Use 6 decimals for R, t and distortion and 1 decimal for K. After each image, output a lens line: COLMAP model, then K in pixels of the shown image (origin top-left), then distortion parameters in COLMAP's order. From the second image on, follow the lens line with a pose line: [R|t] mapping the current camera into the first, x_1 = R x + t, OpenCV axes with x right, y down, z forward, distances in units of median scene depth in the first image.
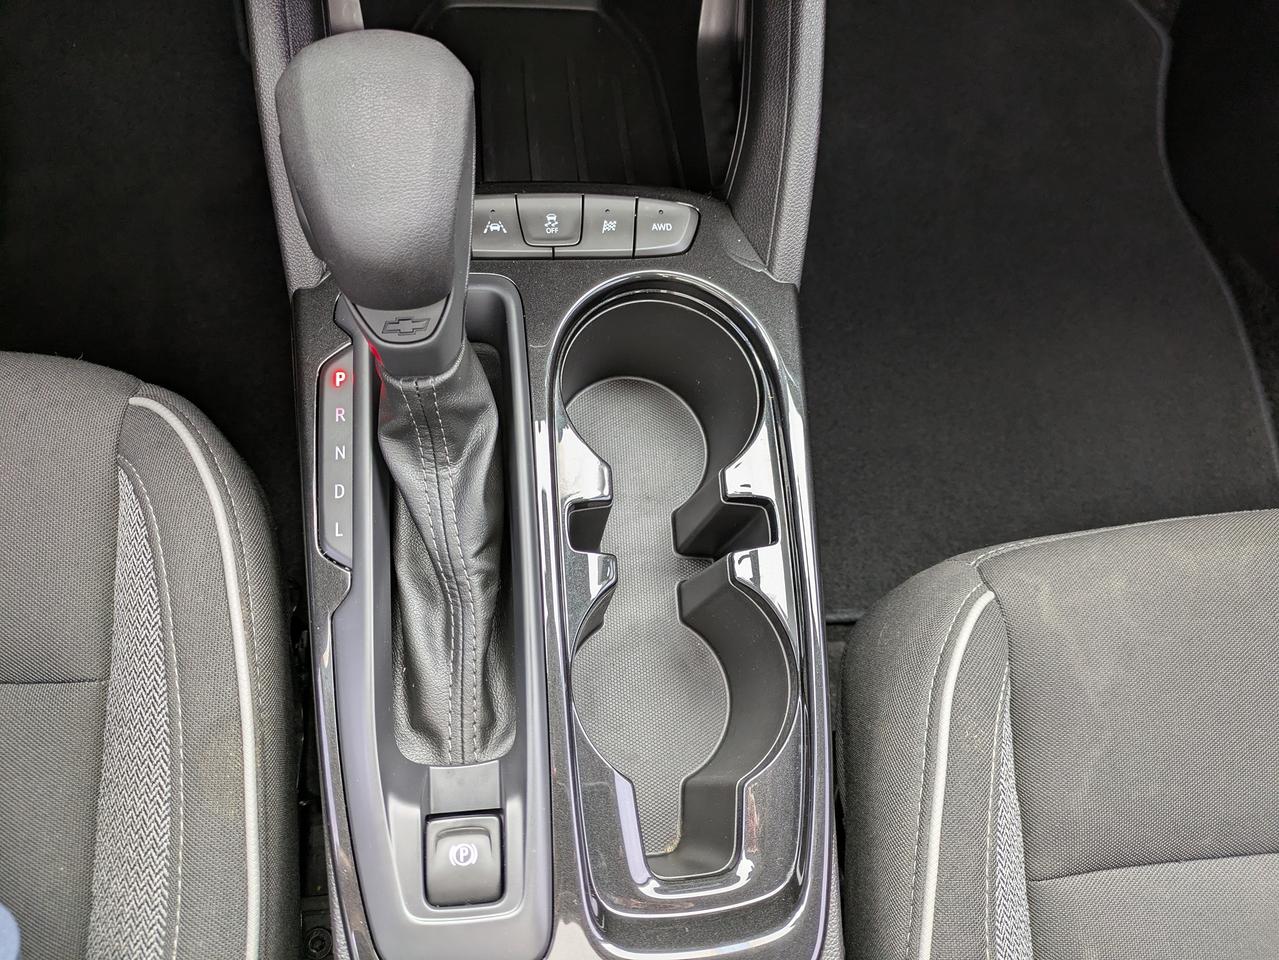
lens RADIAL K [[943.5, 0, 618.4], [0, 943.5, 485.3], [0, 0, 1]] dist [0.020192, -0.002173]
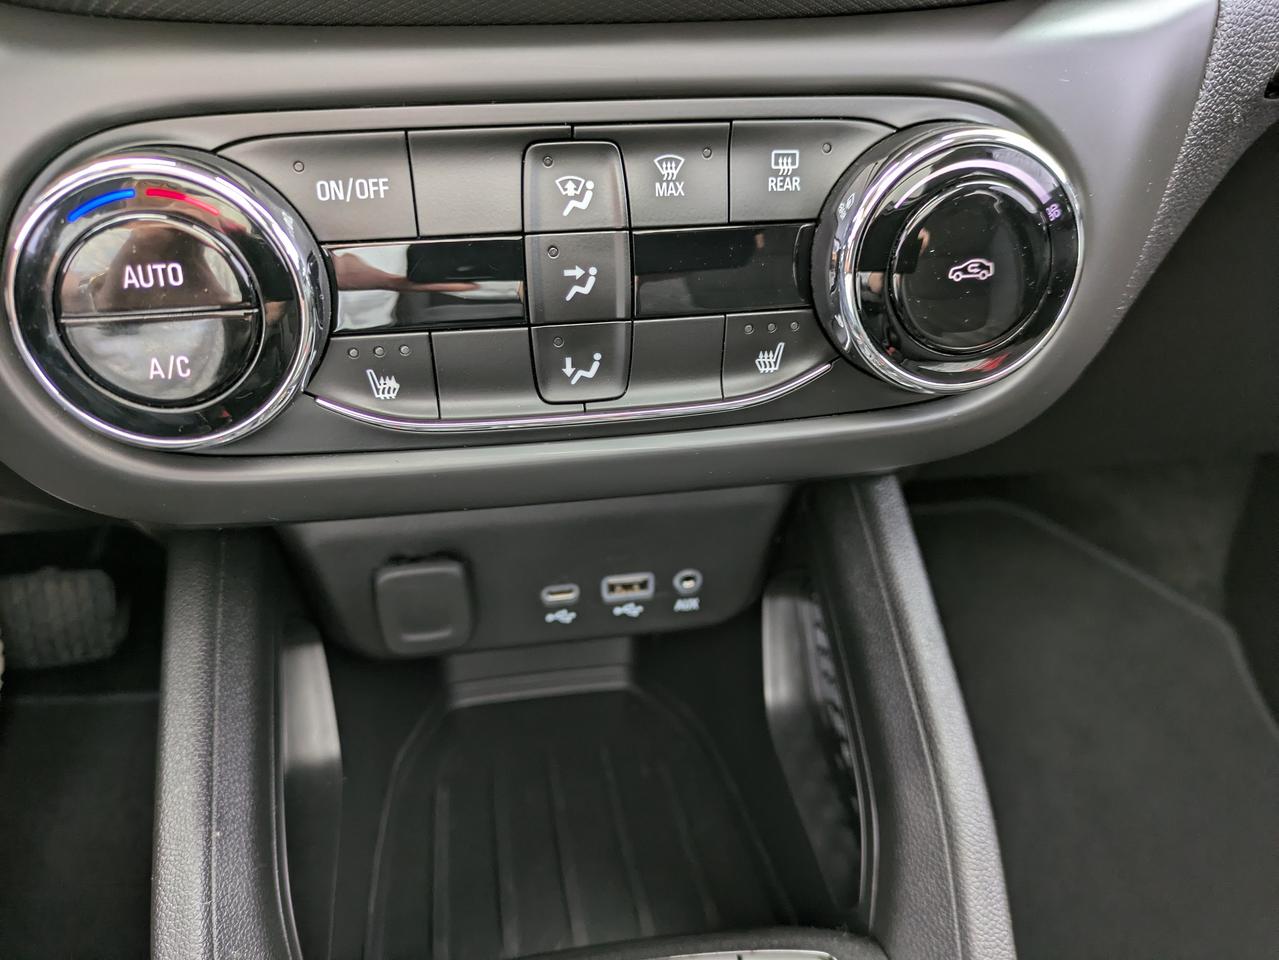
lens RADIAL K [[977.9, 0, 633.4], [0, 977.9, 489.8], [0, 0, 1]] dist [0.011066, -0.015293]
pose [[0.991582, -0.125738, 0.030890, -0.033045], [0.119325, 0.794849, -0.594960, -0.173915], [0.050256, 0.593638, 0.803162, 0.285063]]
